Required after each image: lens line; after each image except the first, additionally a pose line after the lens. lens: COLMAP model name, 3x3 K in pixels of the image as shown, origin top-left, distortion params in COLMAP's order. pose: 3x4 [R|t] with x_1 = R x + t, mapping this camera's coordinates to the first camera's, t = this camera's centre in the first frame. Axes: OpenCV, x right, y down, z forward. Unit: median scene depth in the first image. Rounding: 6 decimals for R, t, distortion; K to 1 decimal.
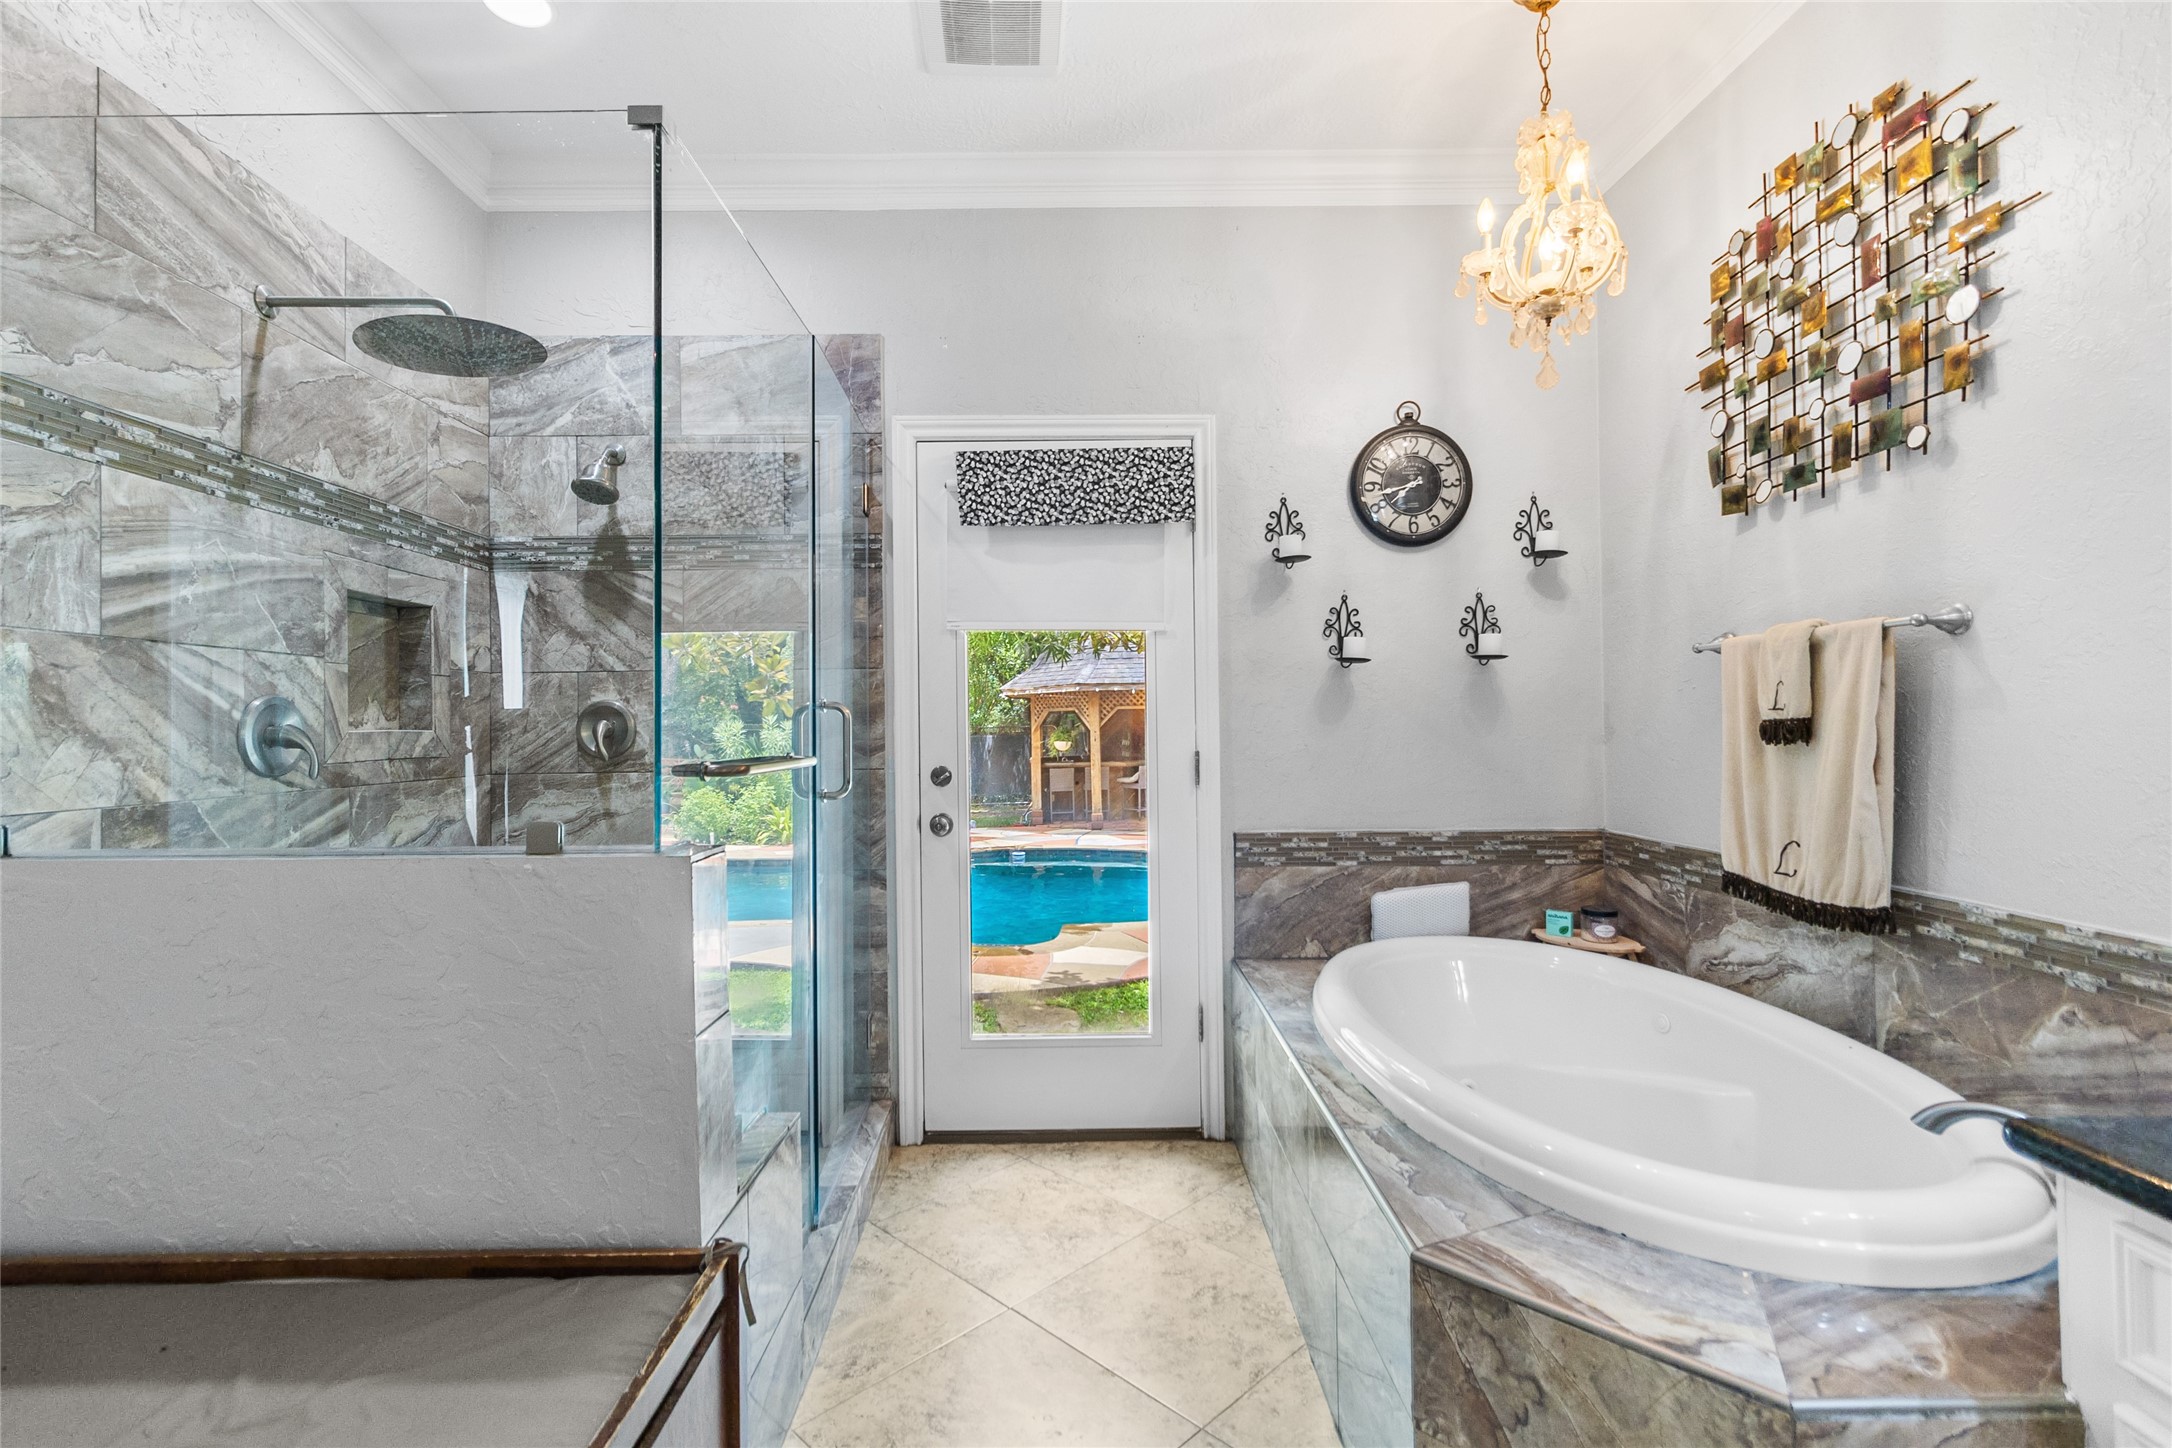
lens RADIAL K [[995.1, 0, 1082.4], [0, 995.1, 711.6], [0, 0, 1]] dist [0.002155, -0.000851]
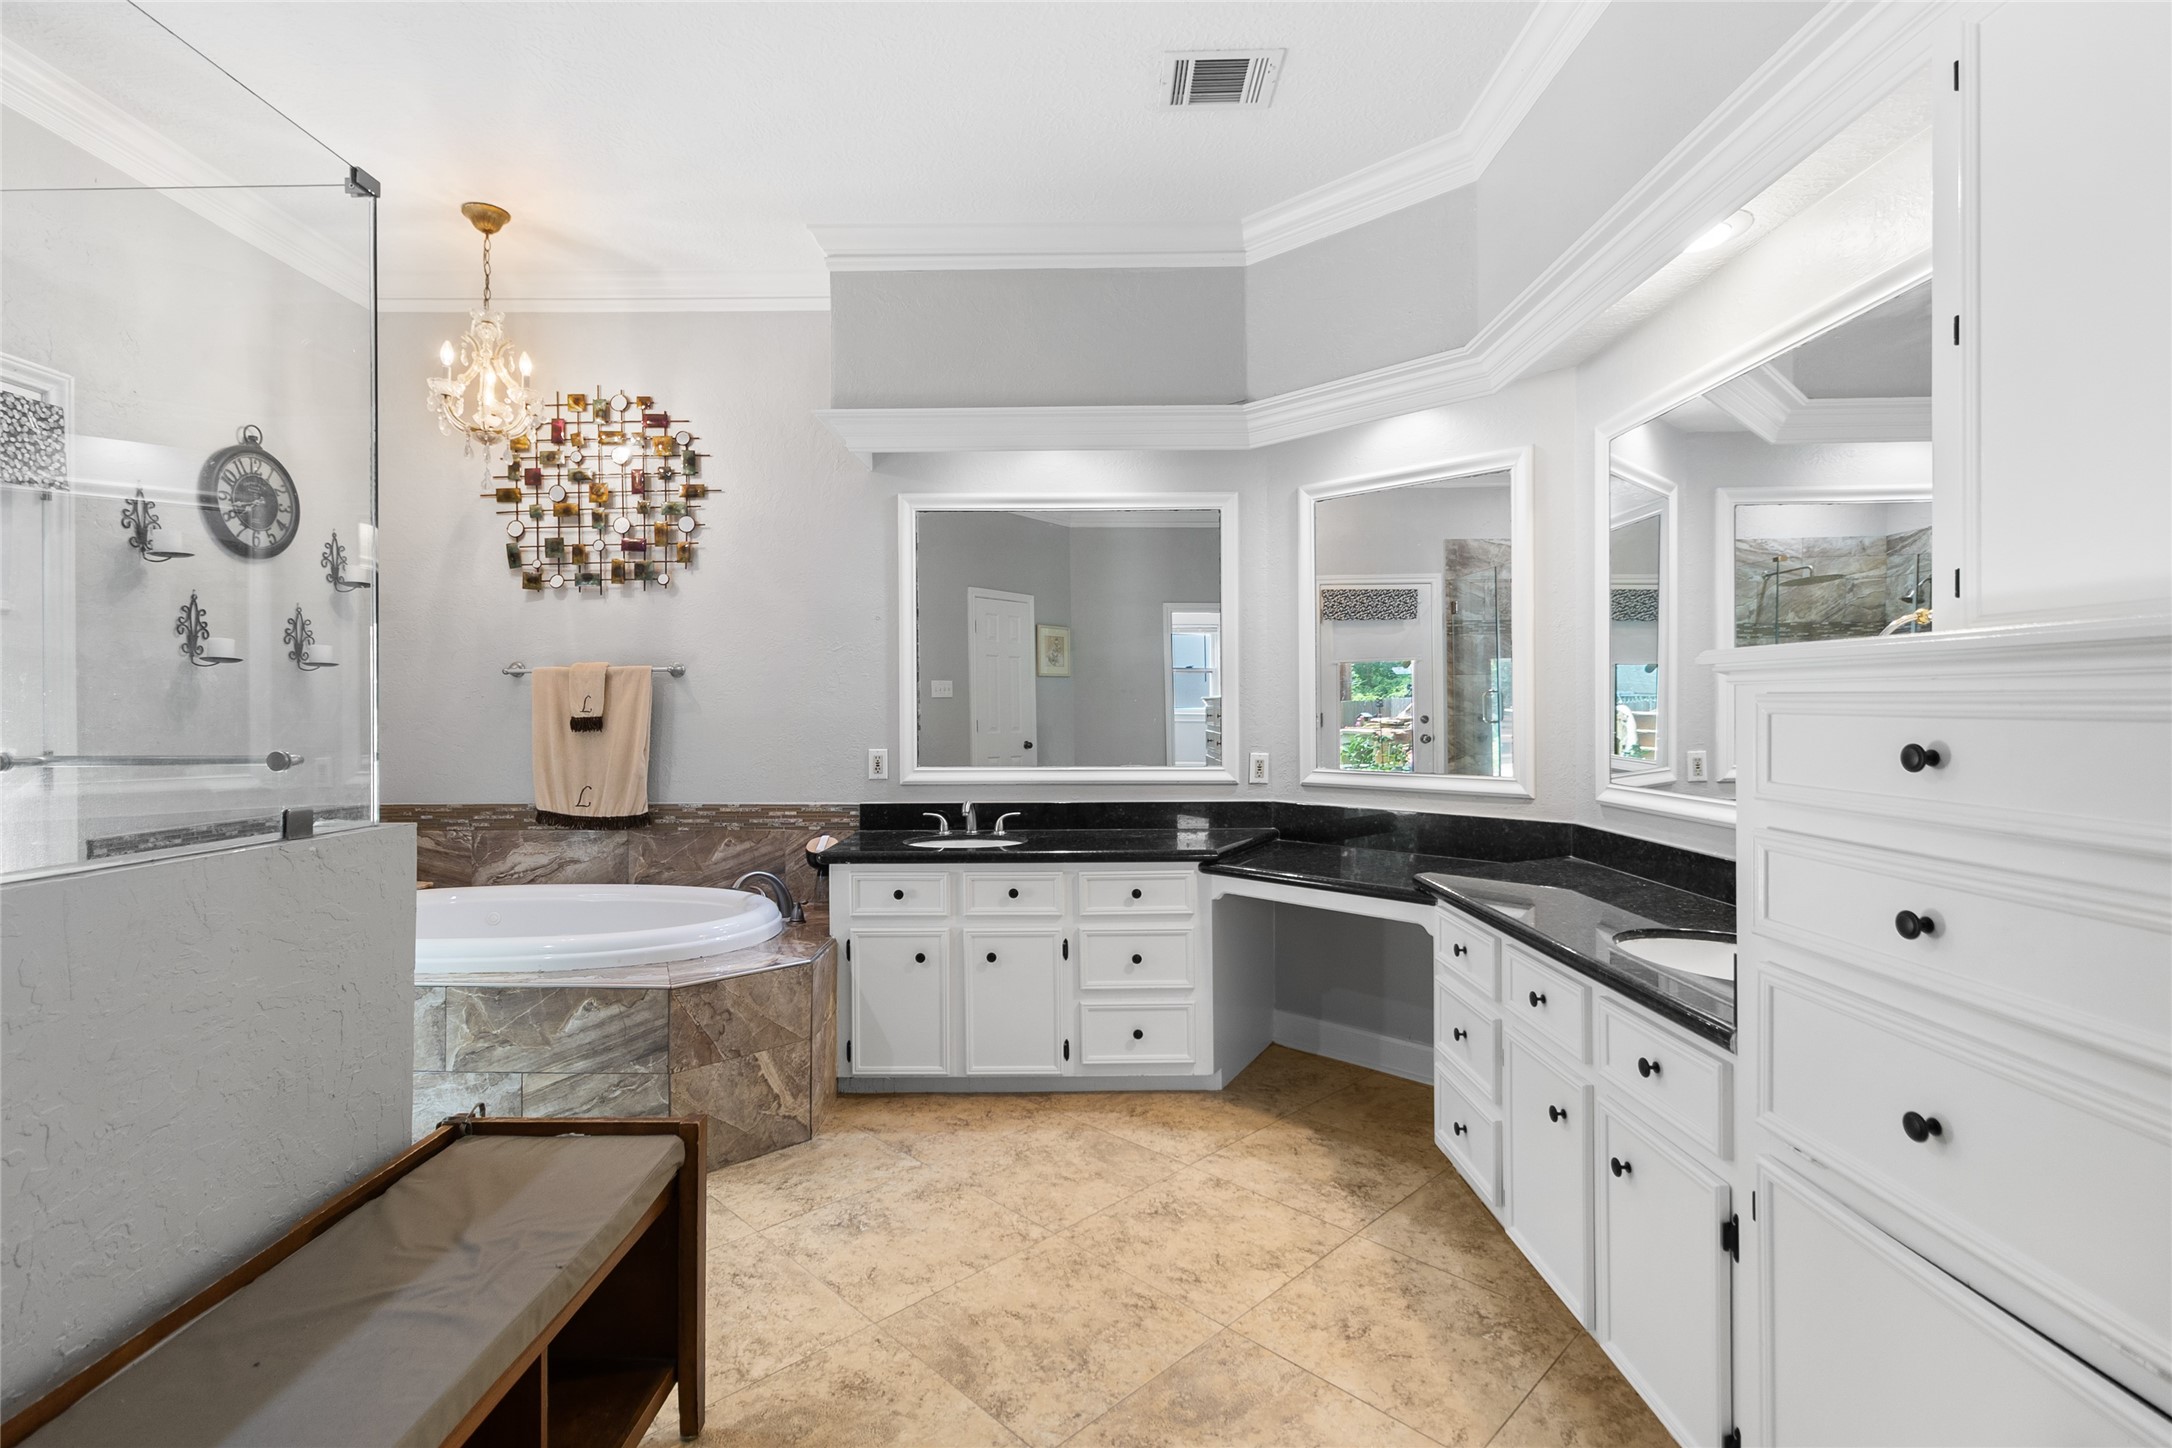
lens RADIAL K [[995.1, 0, 1089.5], [0, 995.1, 722.2], [0, 0, 1]] dist [0.002155, -0.000851]
pose [[0.000874, 0.000598, 0.999999, -1.083737], [-0.007673, 0.999970, -0.000591, 0.010507], [-0.999970, -0.007673, 0.000878, 0.110740]]
